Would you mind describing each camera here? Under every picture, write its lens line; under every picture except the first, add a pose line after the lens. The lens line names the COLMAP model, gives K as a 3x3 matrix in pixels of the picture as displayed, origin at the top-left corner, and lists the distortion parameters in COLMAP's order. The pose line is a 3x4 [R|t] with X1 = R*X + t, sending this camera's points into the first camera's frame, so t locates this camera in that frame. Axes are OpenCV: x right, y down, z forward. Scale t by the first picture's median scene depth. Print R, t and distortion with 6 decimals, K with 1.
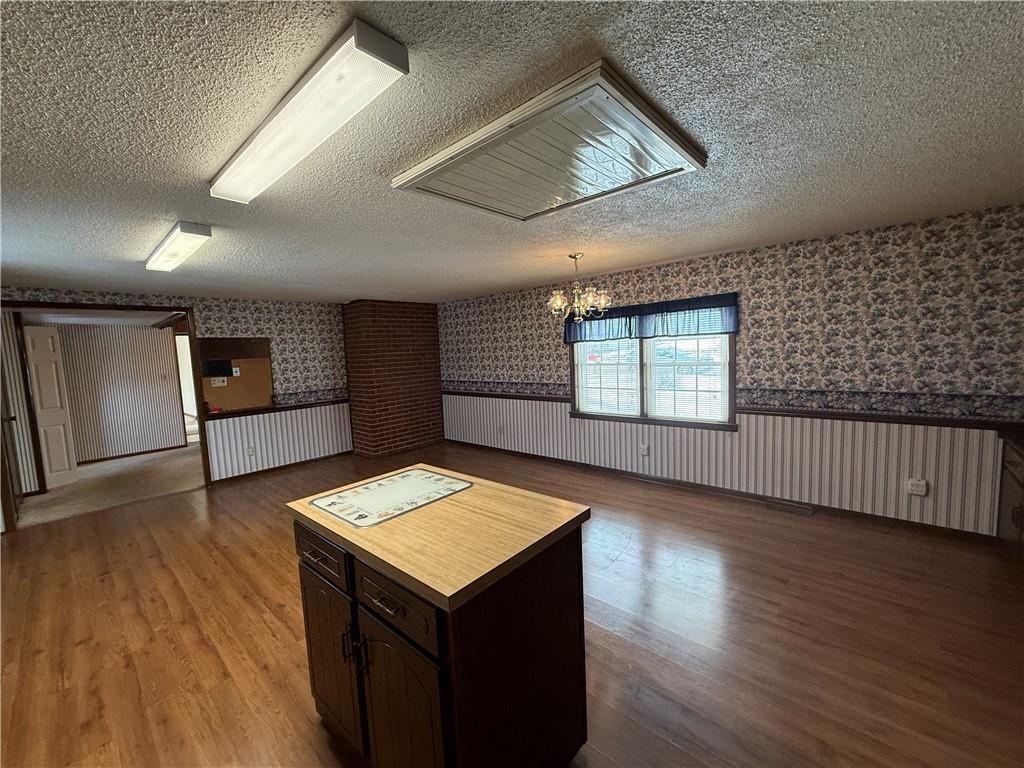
lens RADIAL K [[407.1, 0, 514.5], [0, 407.1, 391.3], [0, 0, 1]] dist [-0.001971, 0.000912]
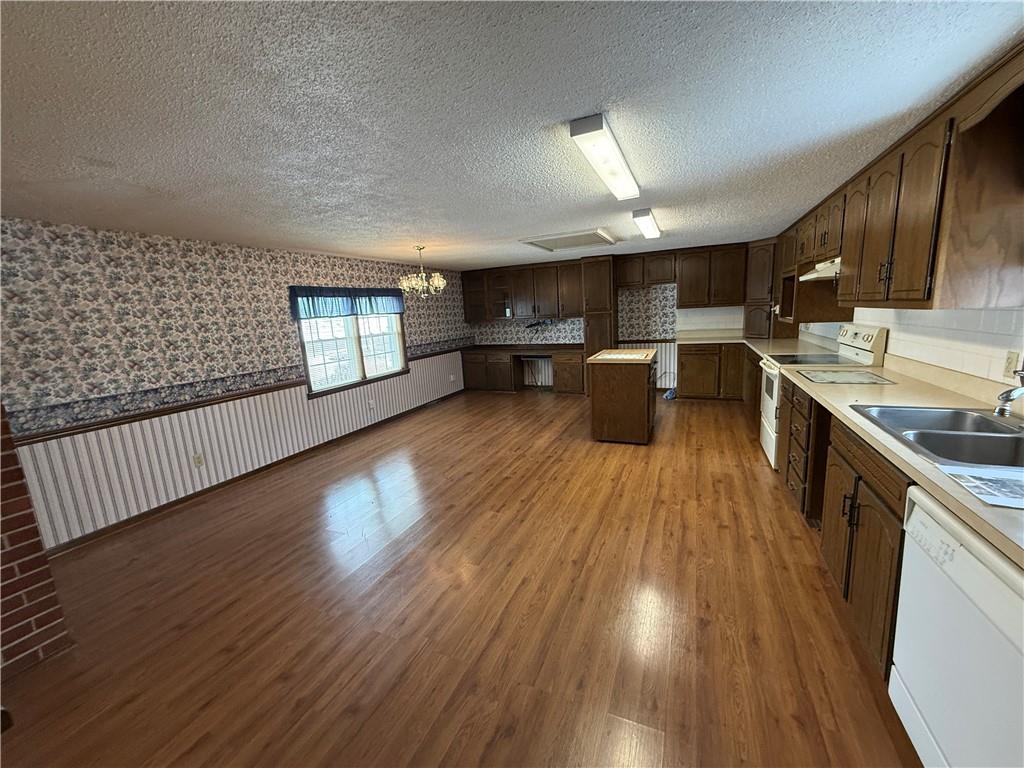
lens RADIAL K [[407.1, 0, 513.8], [0, 407.1, 383.8], [0, 0, 1]] dist [-0.001971, 0.000912]
pose [[-0.306740, -0.103861, 0.946109, -0.895271], [0.173840, 0.971194, 0.162976, -0.042372], [-0.935783, 0.214463, -0.279849, 0.832768]]
